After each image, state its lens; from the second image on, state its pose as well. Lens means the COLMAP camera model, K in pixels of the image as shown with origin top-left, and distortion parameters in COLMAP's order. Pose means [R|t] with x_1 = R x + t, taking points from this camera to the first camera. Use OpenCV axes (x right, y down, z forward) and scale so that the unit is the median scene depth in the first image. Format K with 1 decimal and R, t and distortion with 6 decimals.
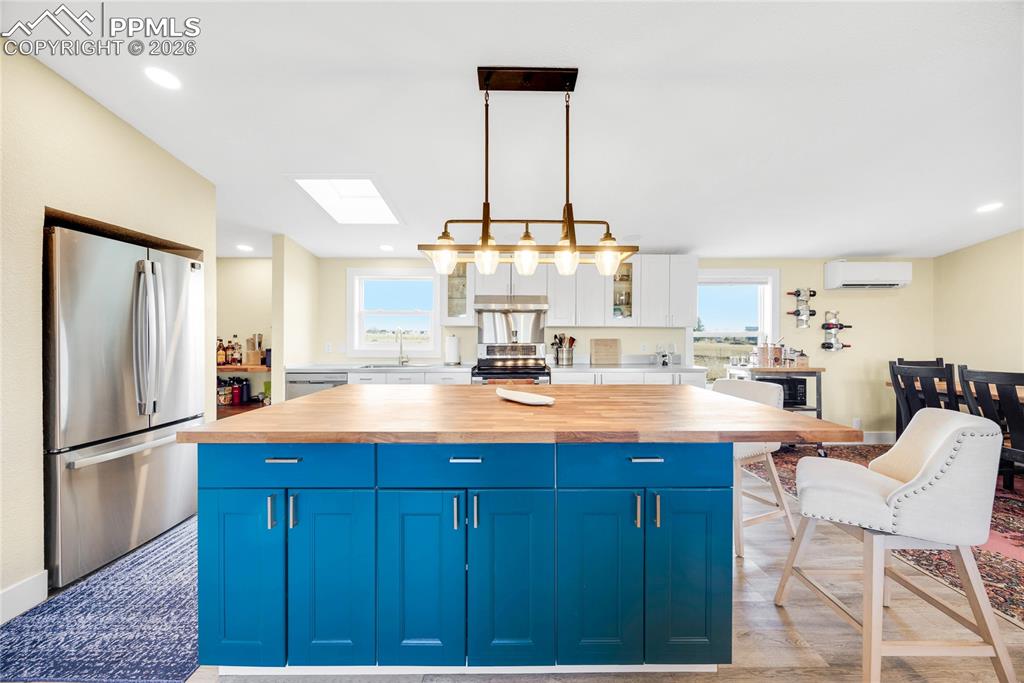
lens RADIAL K [[391.4, 0, 512.0], [0, 391.4, 341.5], [0, 0, 1]] dist [0.000384, -0.000114]
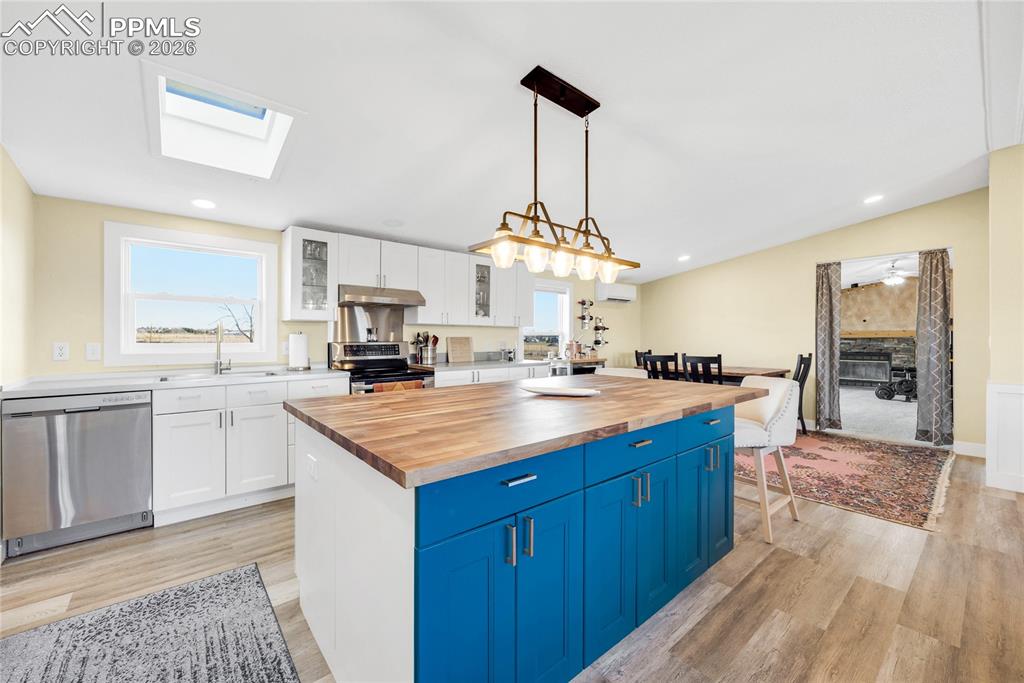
lens RADIAL K [[411.6, 0, 508.8], [0, 411.6, 339.6], [0, 0, 1]] dist [-0.001740, -0.000198]
pose [[0.768258, -0.002405, 0.640136, -0.358385], [0.004183, 0.999990, -0.001263, 0.001306], [-0.640127, 0.003648, 0.768260, 0.101451]]
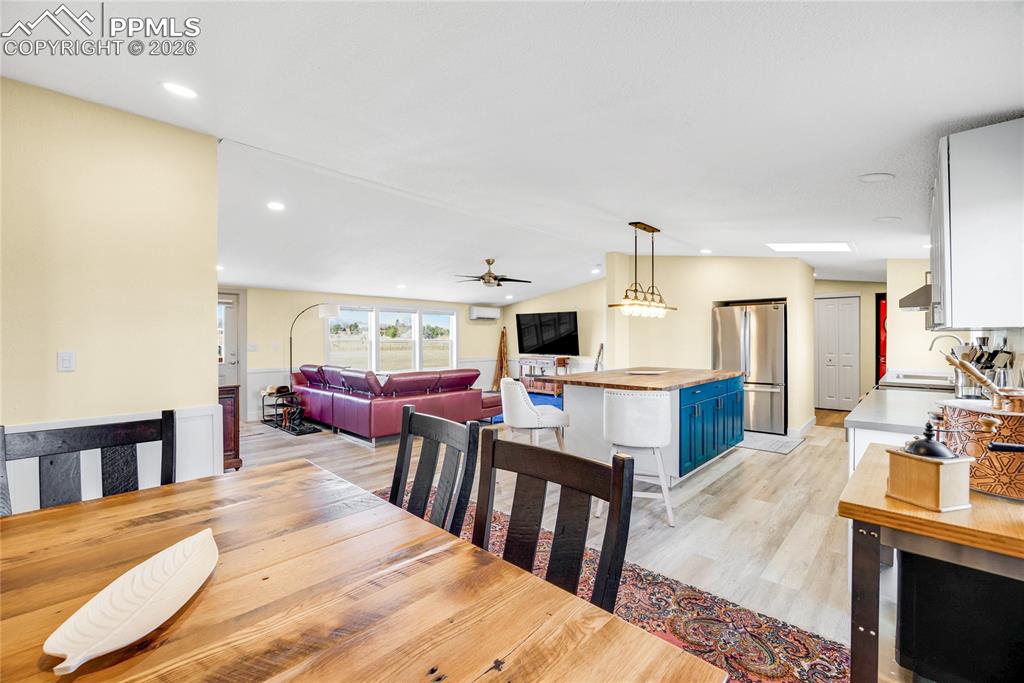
lens RADIAL K [[426.8, 0, 512.0], [0, 426.8, 341.5], [0, 0, 1]] dist [-0.002266, -0.000296]
pose [[-0.690249, 0.003828, -0.723561, 1.023981], [-0.003990, 0.999951, 0.009096, -0.022842], [0.723561, 0.009166, -0.690200, 0.948202]]
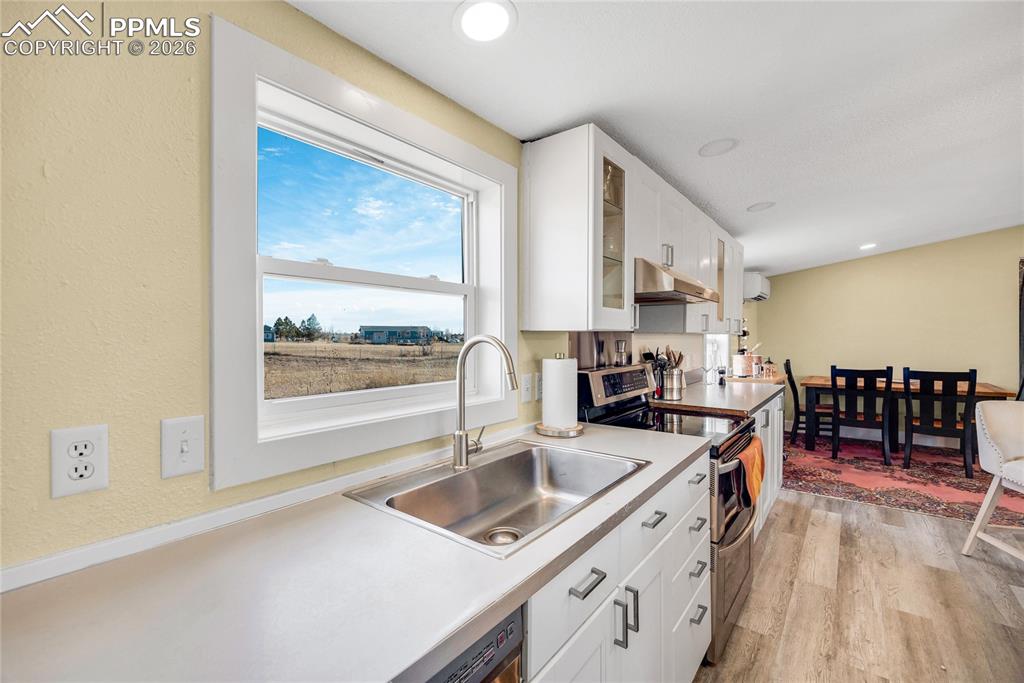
lens RADIAL K [[433.4, 0, 508.3], [0, 433.4, 344.7], [0, 0, 1]] dist [-0.008353, -0.000357]
pose [[0.624311, -0.016442, 0.781003, -0.514052], [0.010647, 0.999865, 0.012539, -0.030940], [-0.781104, 0.000487, 0.624401, 0.791471]]
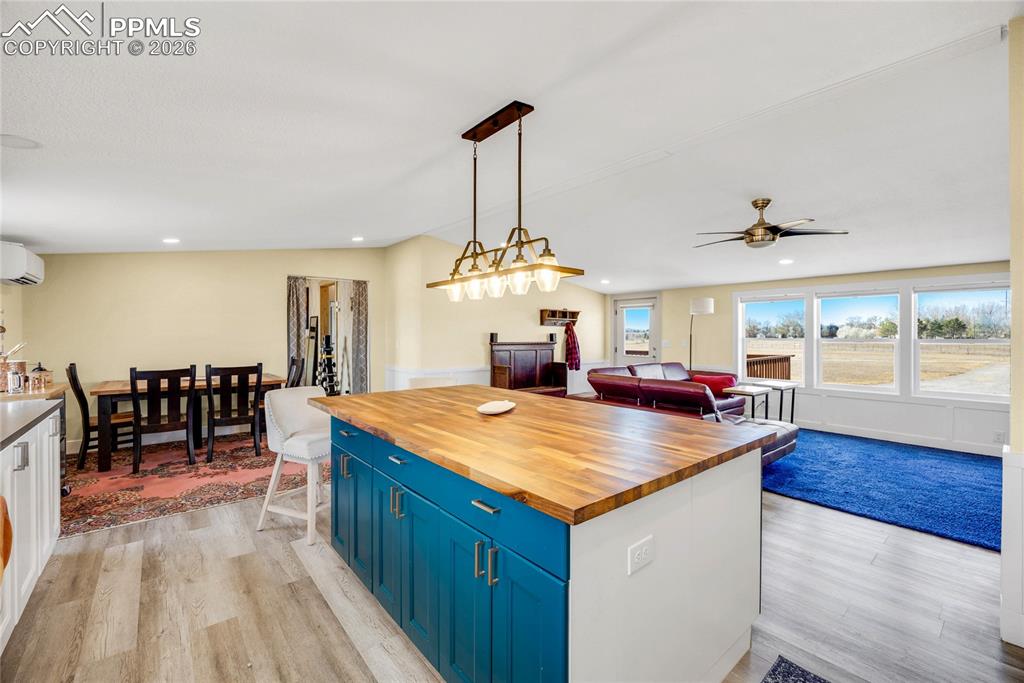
lens RADIAL K [[428.1, 0, 512.2], [0, 428.1, 334.5], [0, 0, 1]] dist [-0.007318, -0.000432]
pose [[-0.639498, -0.001741, 0.768791, -0.418695], [0.002974, 0.999984, 0.004738, -0.031406], [-0.768787, 0.005316, -0.639483, 0.787141]]
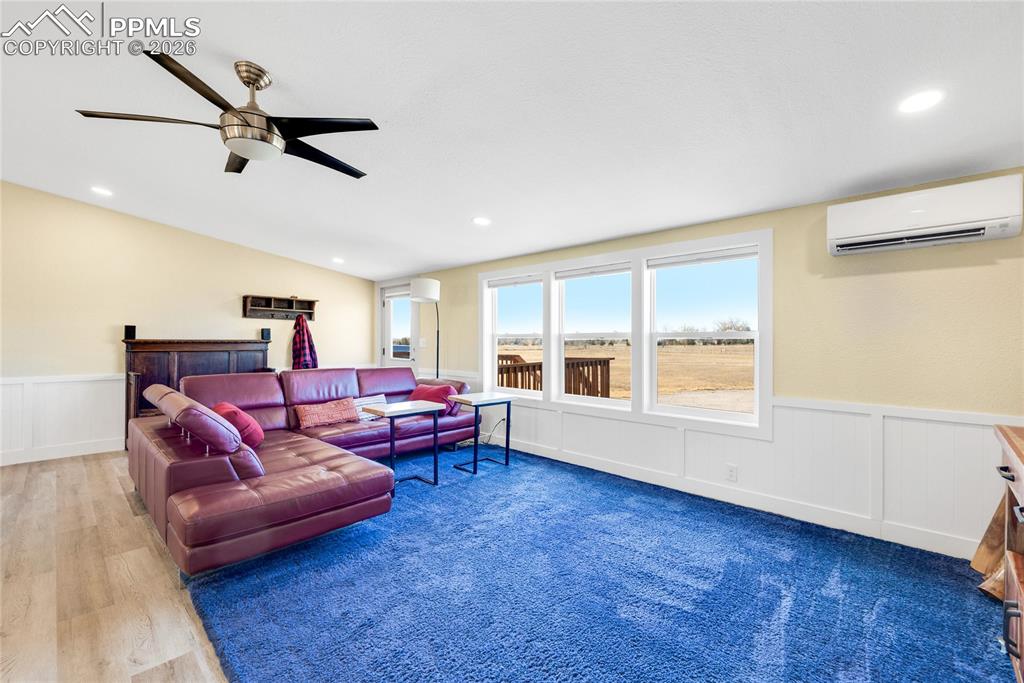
lens RADIAL K [[432.4, 0, 516.9], [0, 432.4, 342.0], [0, 0, 1]] dist [0.000316, 0.000103]
pose [[-0.728682, -0.006441, 0.684822, -0.625130], [-0.001151, 0.999966, 0.008180, 0.001523], [-0.684852, 0.005172, -0.728664, -0.039839]]
